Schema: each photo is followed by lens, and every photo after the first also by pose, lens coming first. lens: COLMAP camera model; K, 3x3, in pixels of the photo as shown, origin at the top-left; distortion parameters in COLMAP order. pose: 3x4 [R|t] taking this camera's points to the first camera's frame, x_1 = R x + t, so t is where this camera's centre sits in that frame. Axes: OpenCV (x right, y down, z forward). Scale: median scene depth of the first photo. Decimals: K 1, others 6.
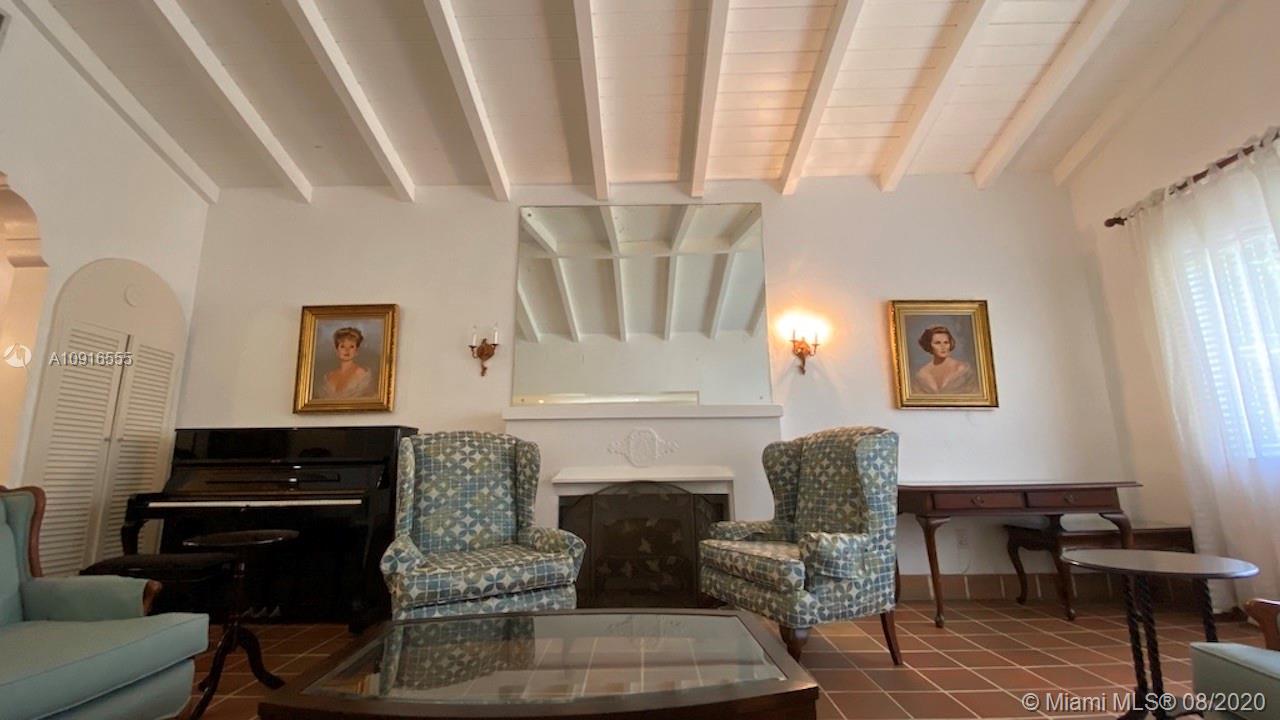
lens RADIAL K [[517.0, 0, 640.0], [0, 517.0, 360.0], [0, 0, 1]] dist [-0.000232, -0.000184]
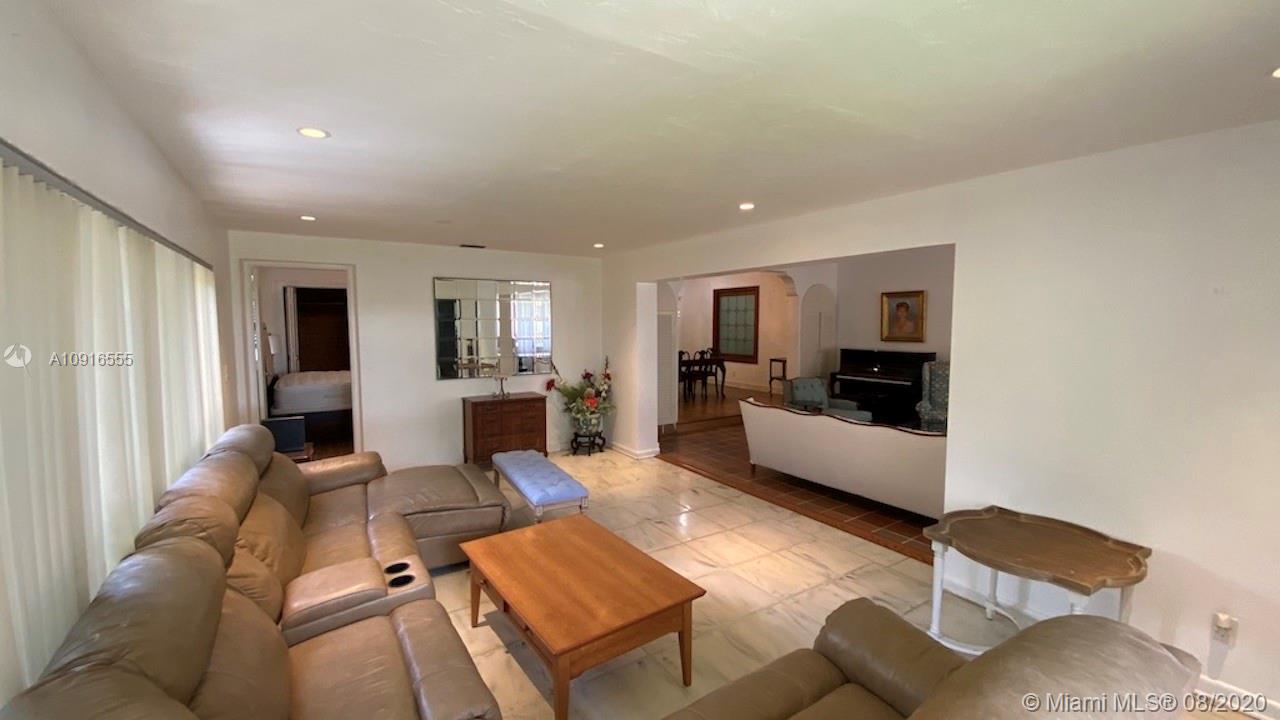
lens RADIAL K [[517.0, 0, 640.0], [0, 517.0, 360.0], [0, 0, 1]] dist [-0.000232, -0.000184]
pose [[0.543930, 0.068659, -0.836317, 0.727505], [0.162937, 0.969036, 0.185527, -0.452195], [0.823160, -0.237181, 0.515901, -1.176714]]
